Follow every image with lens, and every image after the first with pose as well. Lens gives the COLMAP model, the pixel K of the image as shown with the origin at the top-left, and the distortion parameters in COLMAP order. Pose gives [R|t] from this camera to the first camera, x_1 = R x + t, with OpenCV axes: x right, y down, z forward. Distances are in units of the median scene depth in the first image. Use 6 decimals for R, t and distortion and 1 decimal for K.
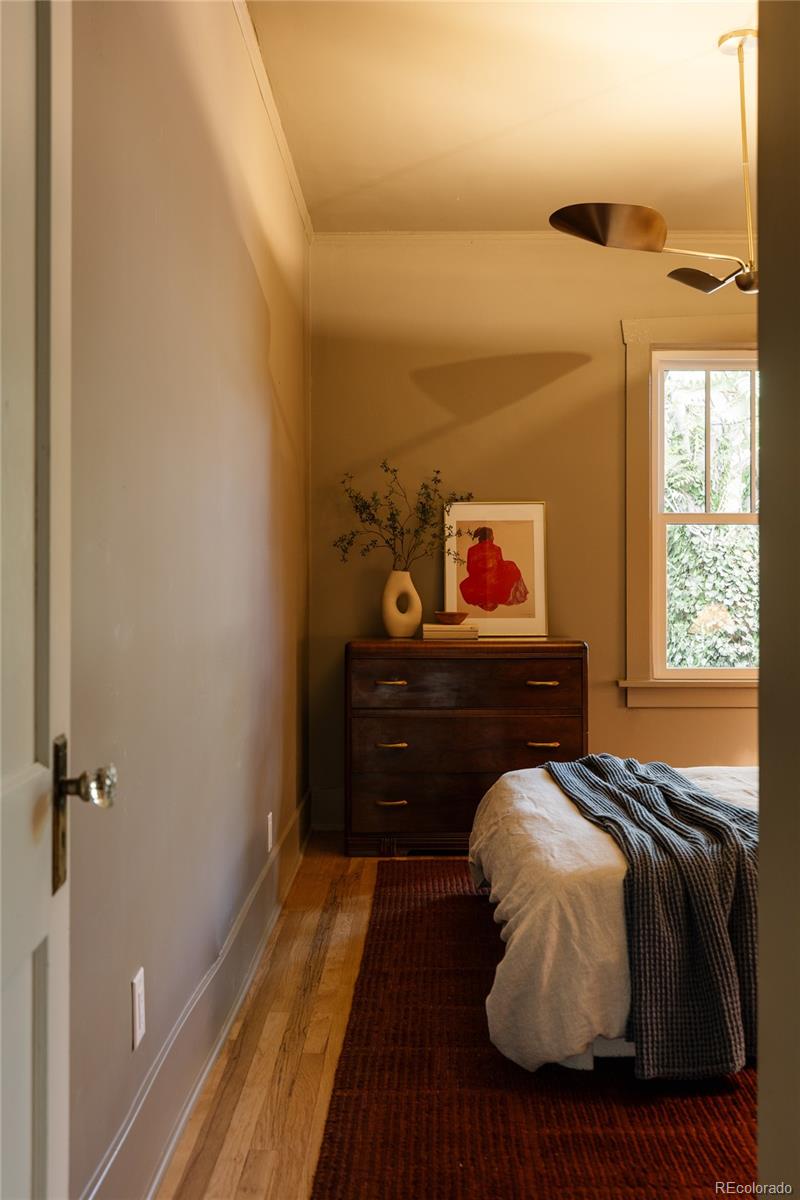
lens RADIAL K [[1182.6, 0, 400.0], [0, 1182.6, 597.6], [0, 0, 1]] dist [-0.005647, 0.000000]
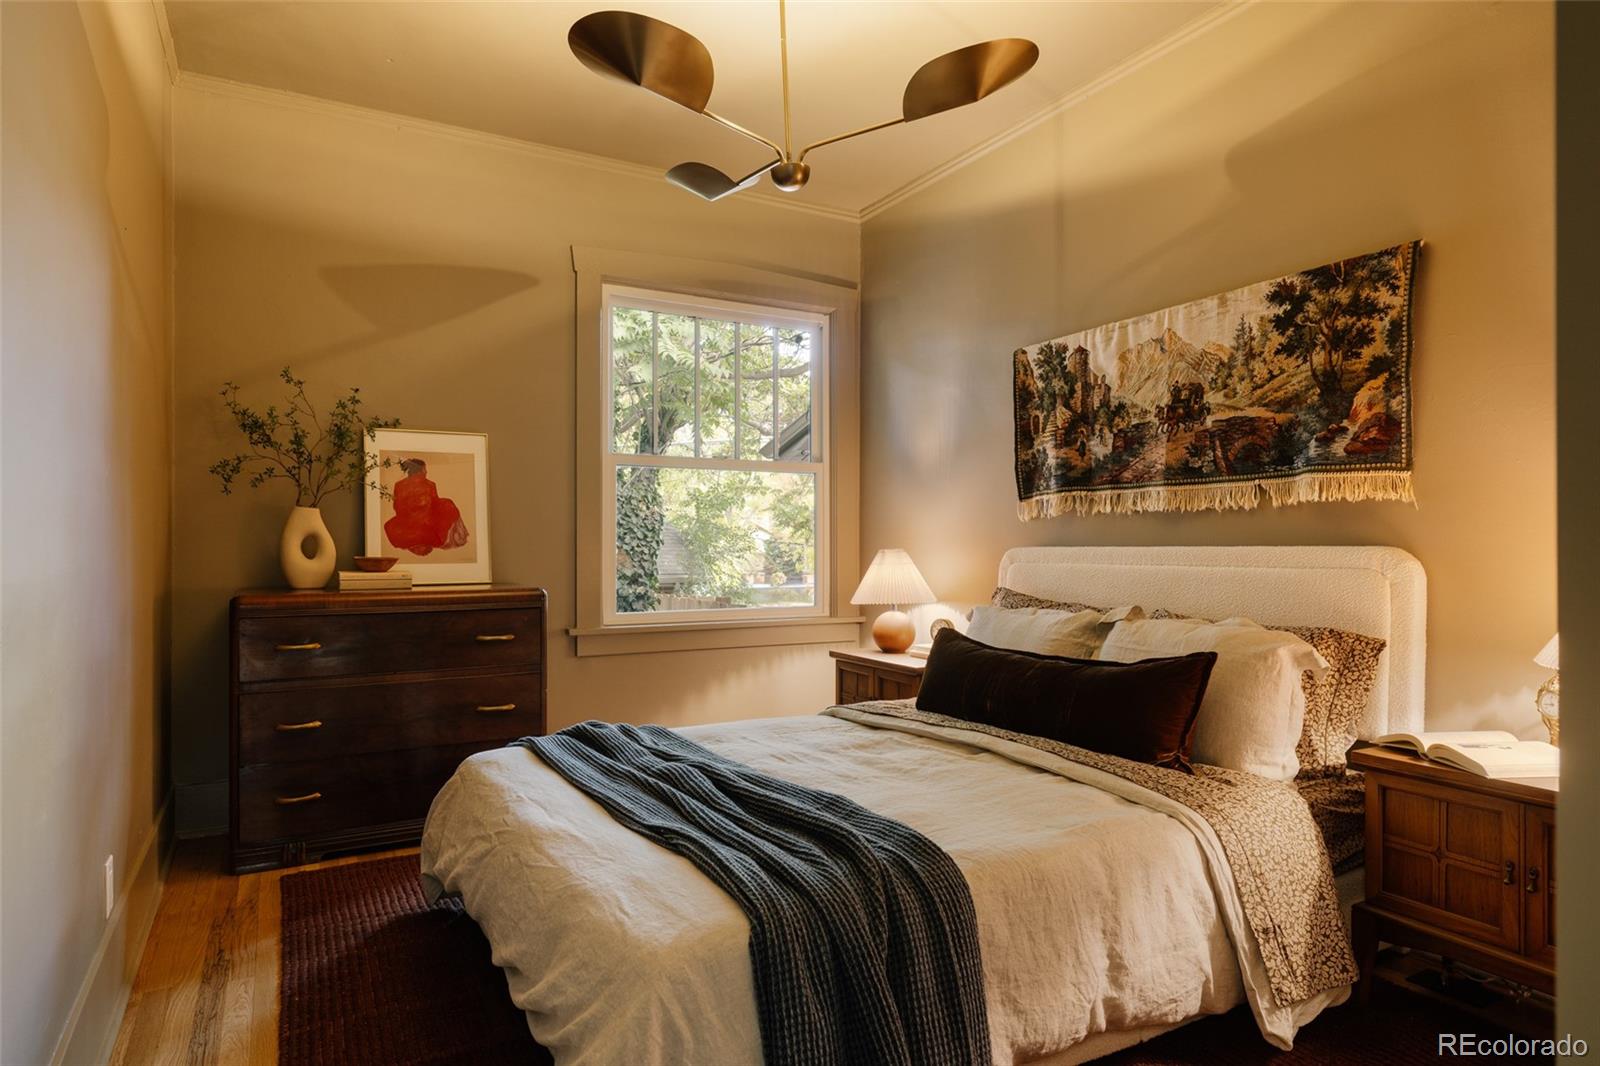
lens RADIAL K [[944.0, 0, 807.8], [0, 944.0, 545.4], [0, 0, 1]] dist [0.006384, -0.005835]
pose [[0.864250, -0.000532, 0.503062, -0.031154], [0.000958, 0.999999, -0.000588, 0.004867], [-0.503062, 0.000991, 0.864250, 0.282313]]
